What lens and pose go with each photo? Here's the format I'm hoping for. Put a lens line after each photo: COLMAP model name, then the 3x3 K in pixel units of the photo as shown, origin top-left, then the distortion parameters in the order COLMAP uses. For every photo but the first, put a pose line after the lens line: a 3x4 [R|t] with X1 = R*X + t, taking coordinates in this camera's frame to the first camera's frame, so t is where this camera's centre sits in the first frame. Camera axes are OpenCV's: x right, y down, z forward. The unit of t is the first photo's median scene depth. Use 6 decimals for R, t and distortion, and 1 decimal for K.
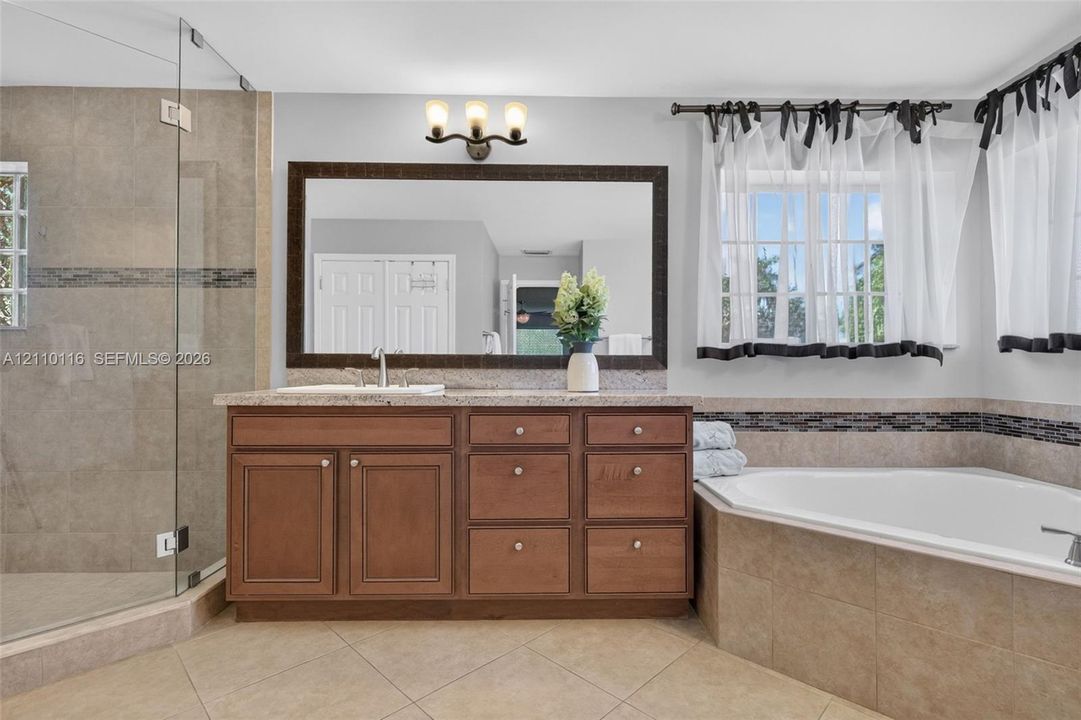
lens RADIAL K [[497.6, 0, 540.5], [0, 497.6, 360.0], [0, 0, 1]] dist [-0.000318, -0.000104]
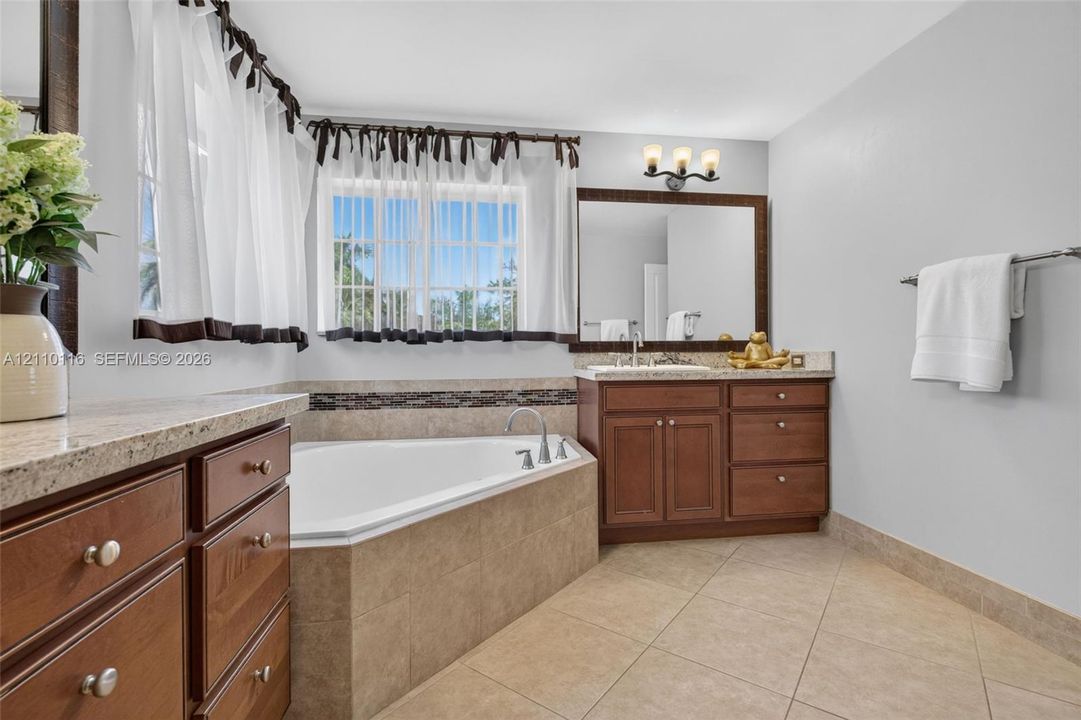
lens RADIAL K [[497.6, 0, 540.5], [0, 497.6, 360.0], [0, 0, 1]] dist [-0.000318, -0.000104]
pose [[-0.116809, -0.013953, 0.993056, -0.384933], [-0.004547, 0.999898, 0.013514, 0.014925], [-0.993144, -0.002937, -0.116860, 0.765979]]
